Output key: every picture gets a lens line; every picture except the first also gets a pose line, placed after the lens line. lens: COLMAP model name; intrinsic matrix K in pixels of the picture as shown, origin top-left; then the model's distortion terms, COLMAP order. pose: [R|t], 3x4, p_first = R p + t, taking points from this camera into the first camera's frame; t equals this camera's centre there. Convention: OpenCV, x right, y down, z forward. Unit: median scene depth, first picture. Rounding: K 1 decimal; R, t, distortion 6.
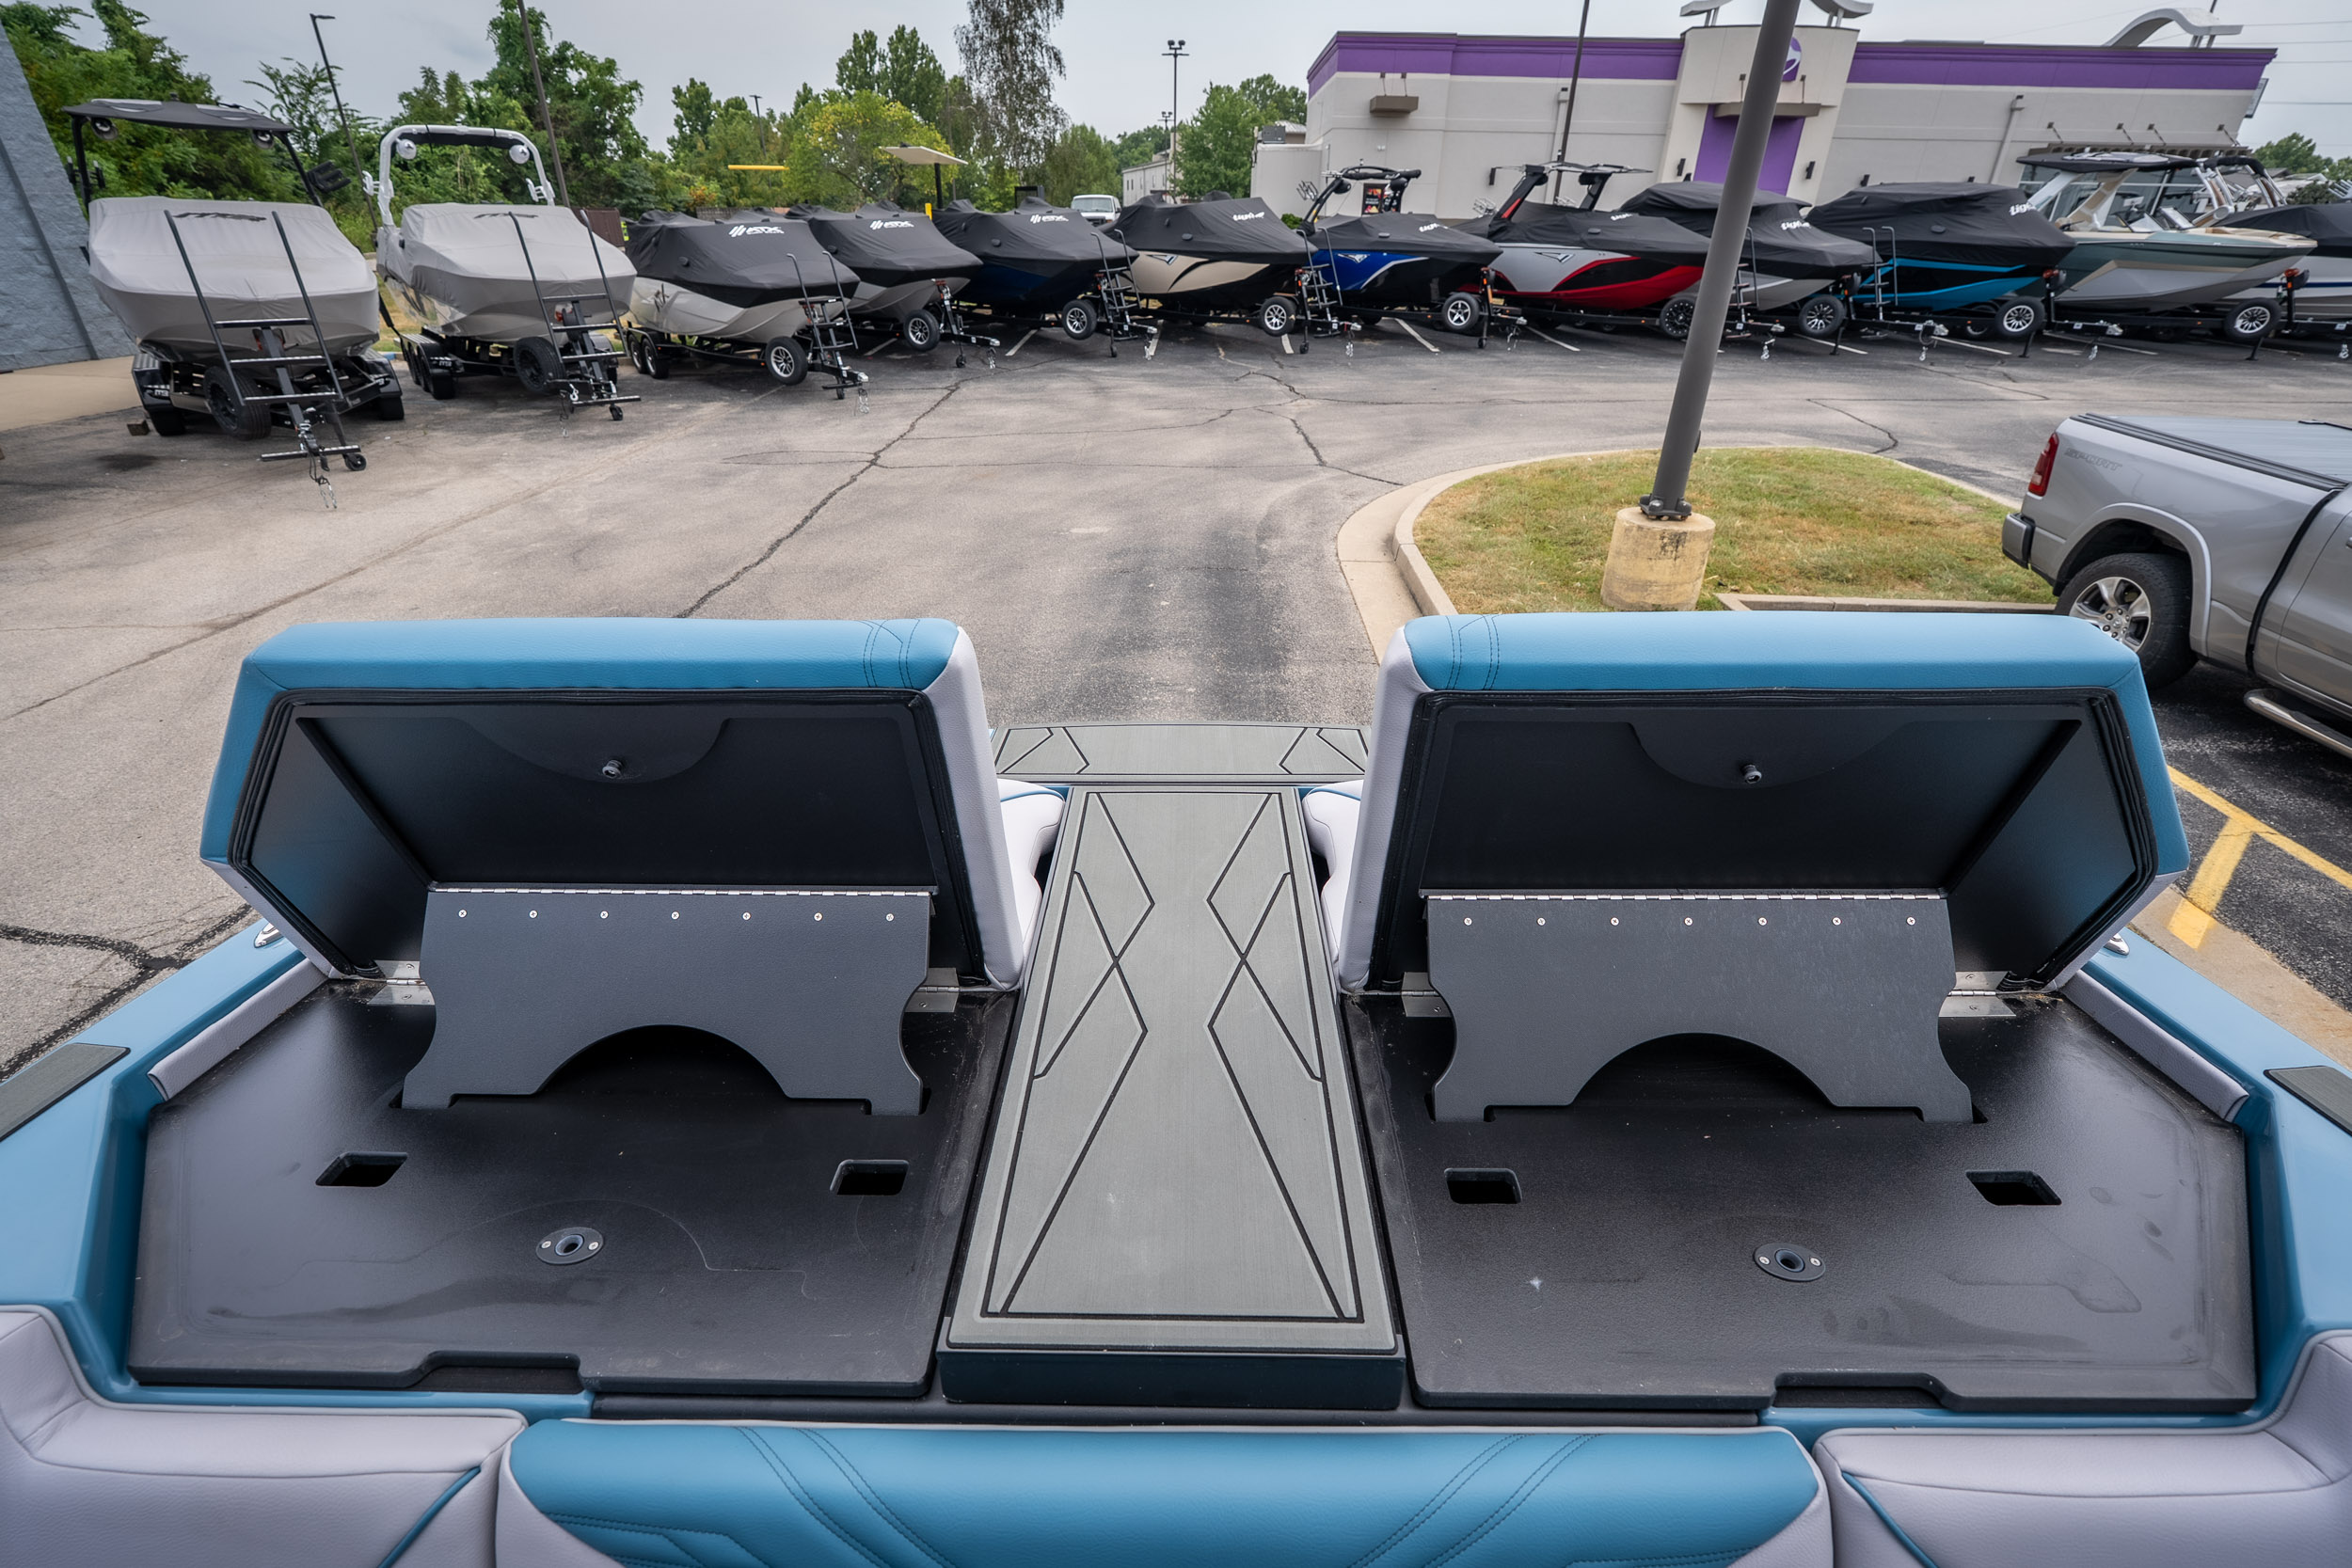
lens RADIAL K [[1054.9, 0, 1176.4], [0, 1054.9, 780.2], [0, 0, 1]] dist [-0.006495, 0.002283]
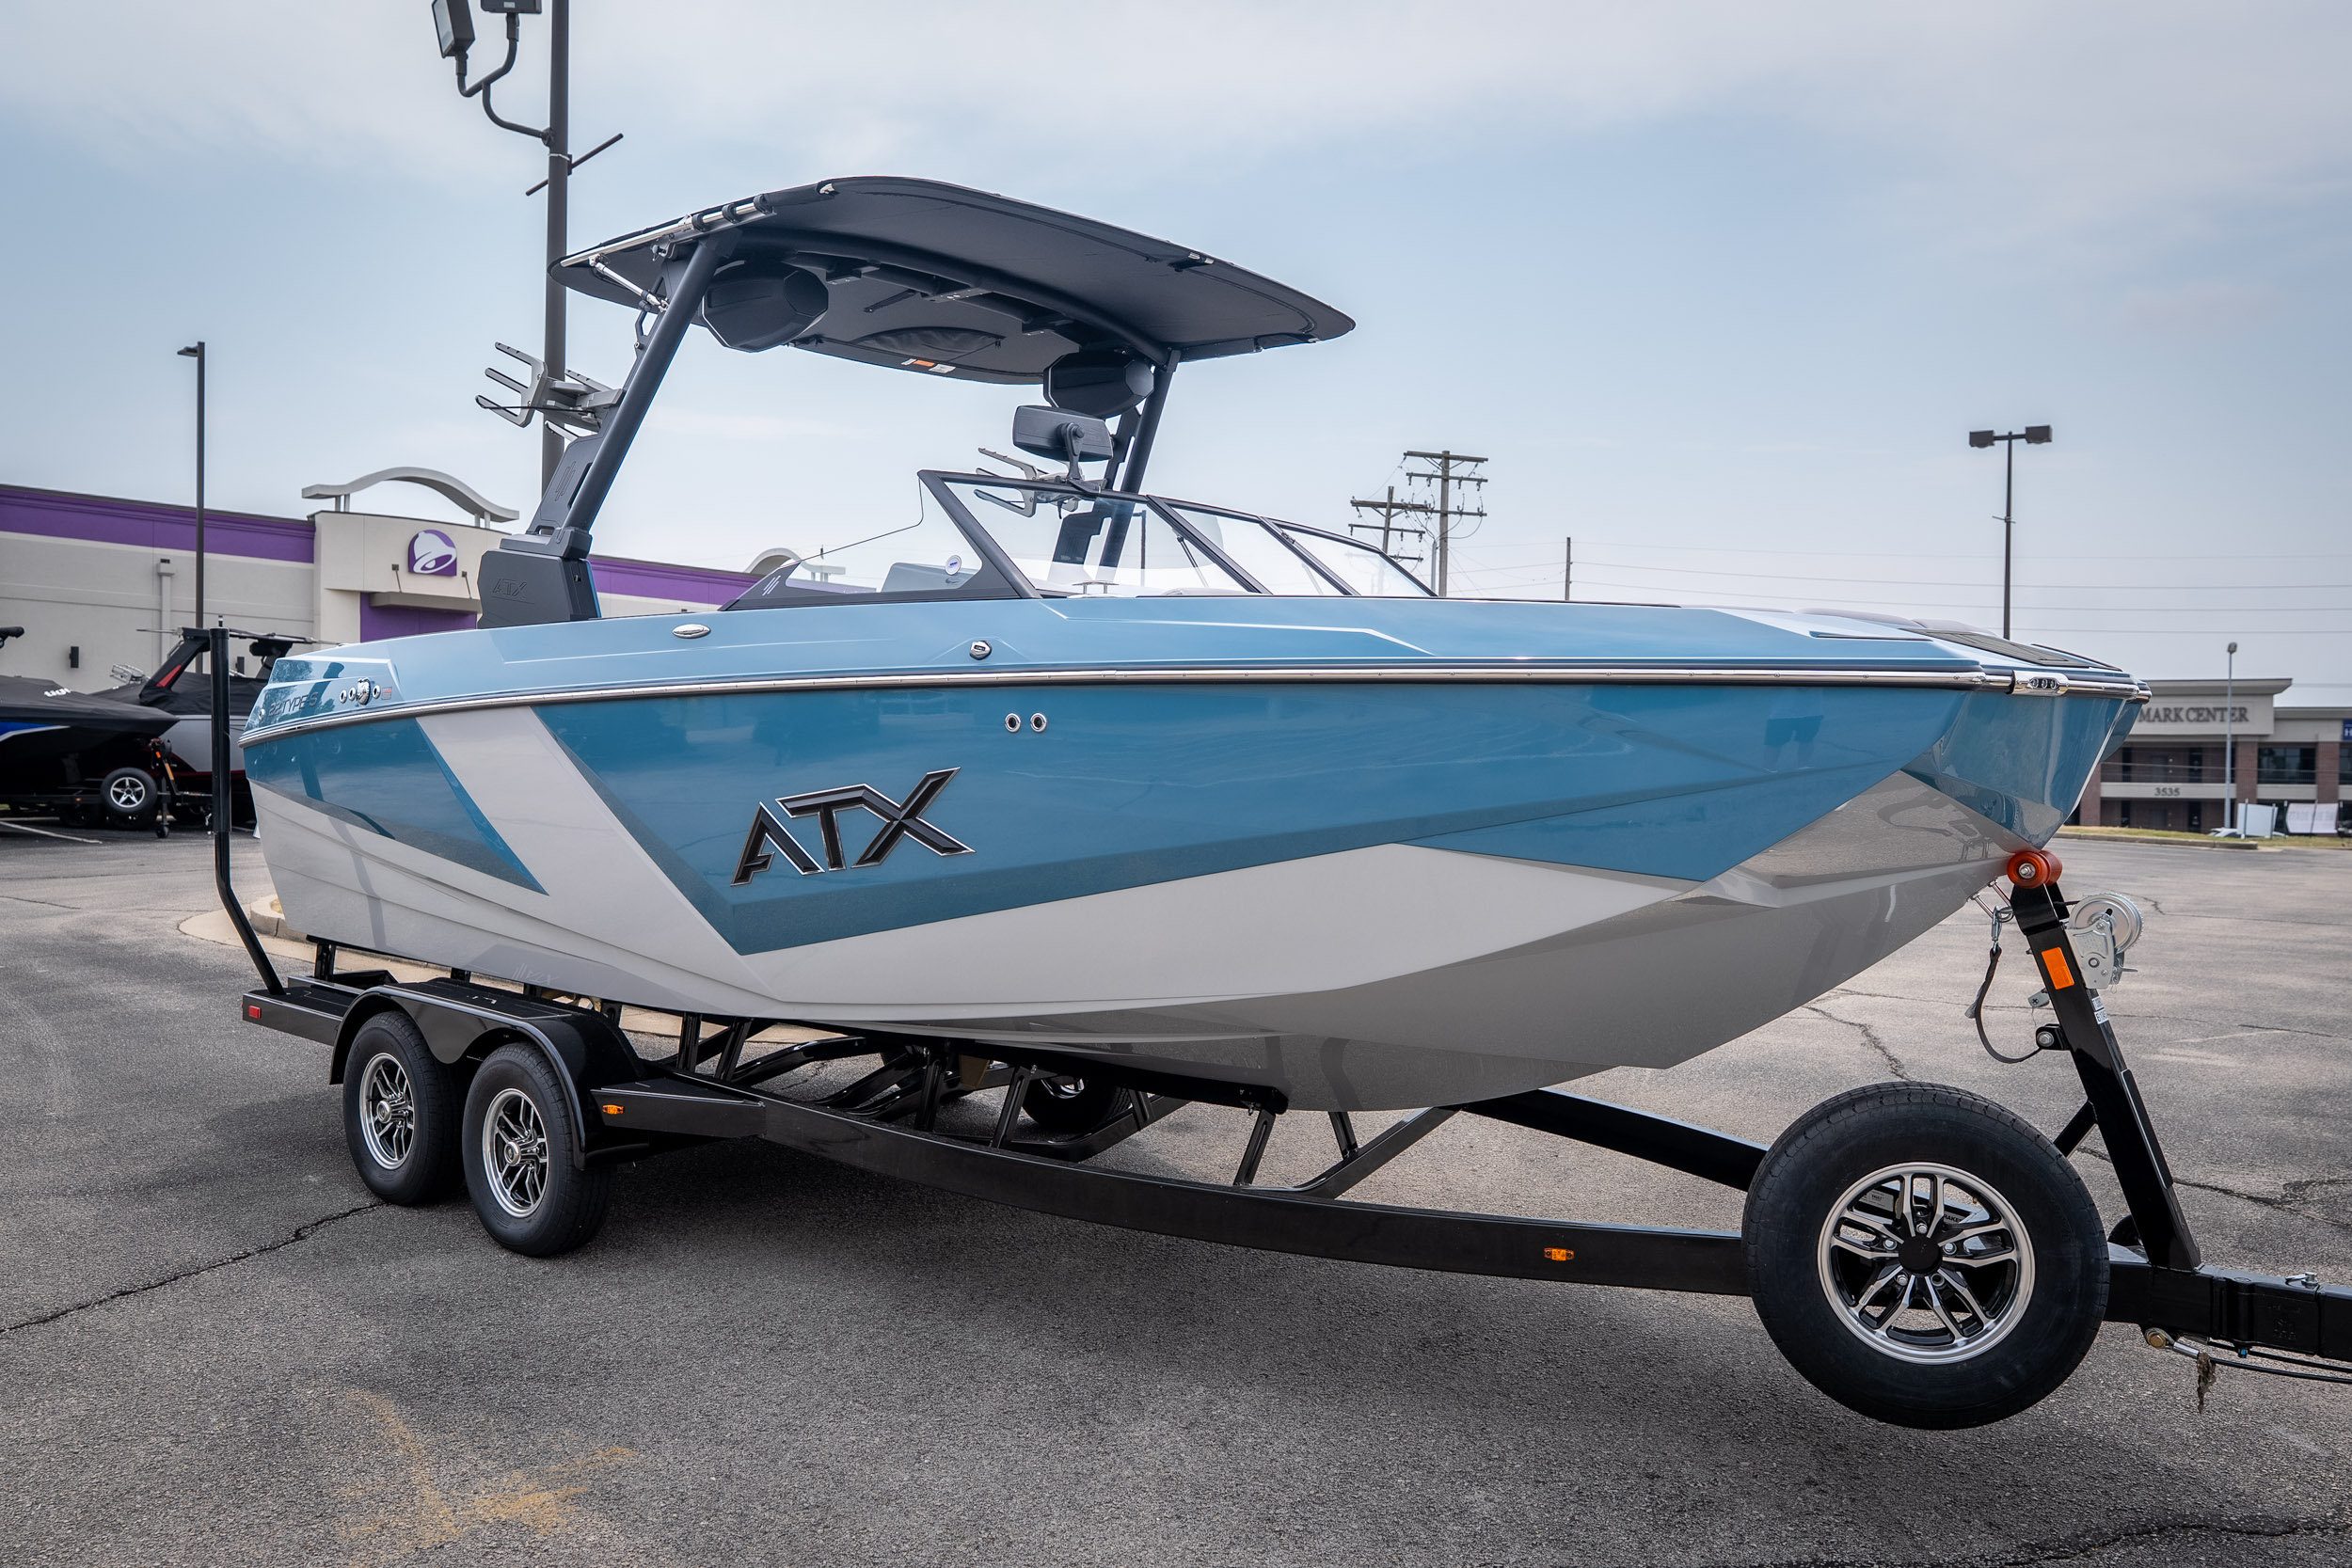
lens RADIAL K [[1743.5, 0, 1182.7], [0, 1743.5, 788.8], [0, 0, 1]] dist [-0.000669, 0.000843]
pose [[0.637674, -0.008643, 0.770258, -0.207492], [0.360942, 0.886724, -0.288863, 0.181756], [-0.680509, 0.462219, 0.568560, -0.214442]]
